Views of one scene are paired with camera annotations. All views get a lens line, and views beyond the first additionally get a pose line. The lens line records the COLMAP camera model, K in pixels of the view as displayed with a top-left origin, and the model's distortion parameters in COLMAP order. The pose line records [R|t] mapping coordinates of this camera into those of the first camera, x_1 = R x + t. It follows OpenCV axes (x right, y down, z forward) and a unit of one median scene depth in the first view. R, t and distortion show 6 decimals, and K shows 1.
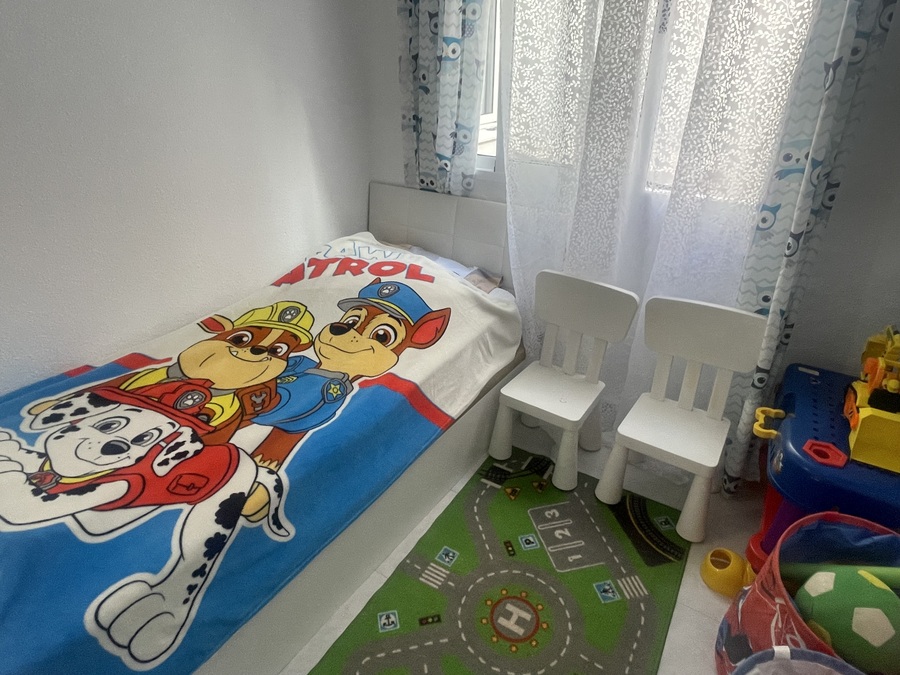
lens RADIAL K [[530.7, 0, 447.7], [0, 530.7, 337.3], [0, 0, 1]] dist [-0.003318, 0.001563]
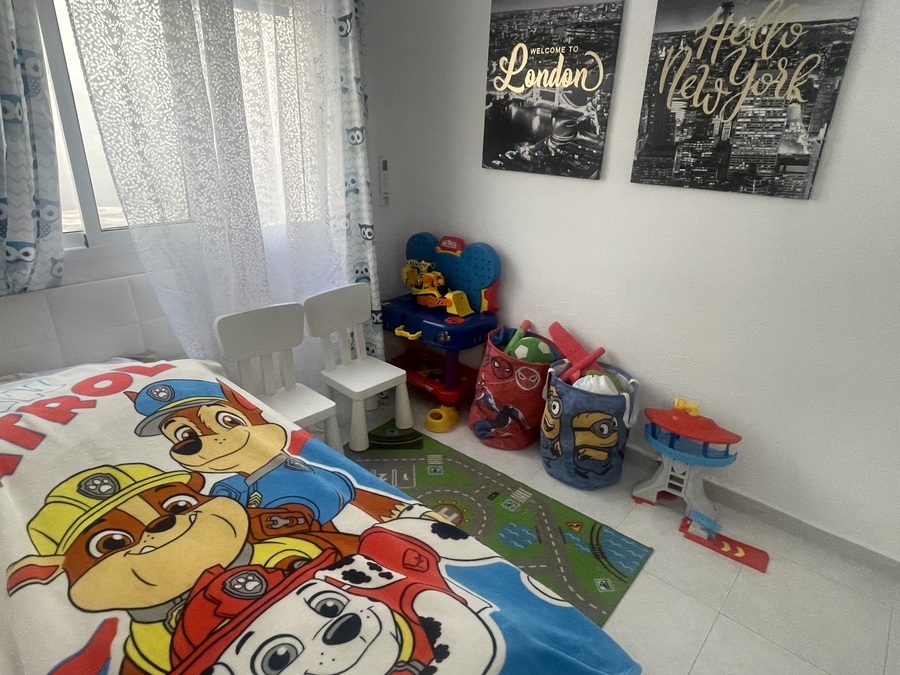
lens RADIAL K [[530.7, 0, 446.7], [0, 530.7, 338.0], [0, 0, 1]] dist [-0.003318, 0.001563]
pose [[0.140722, -0.364571, 0.920481, -0.855695], [0.443674, 0.854372, 0.270559, -0.207066], [-0.885071, 0.370320, 0.281980, 0.384182]]
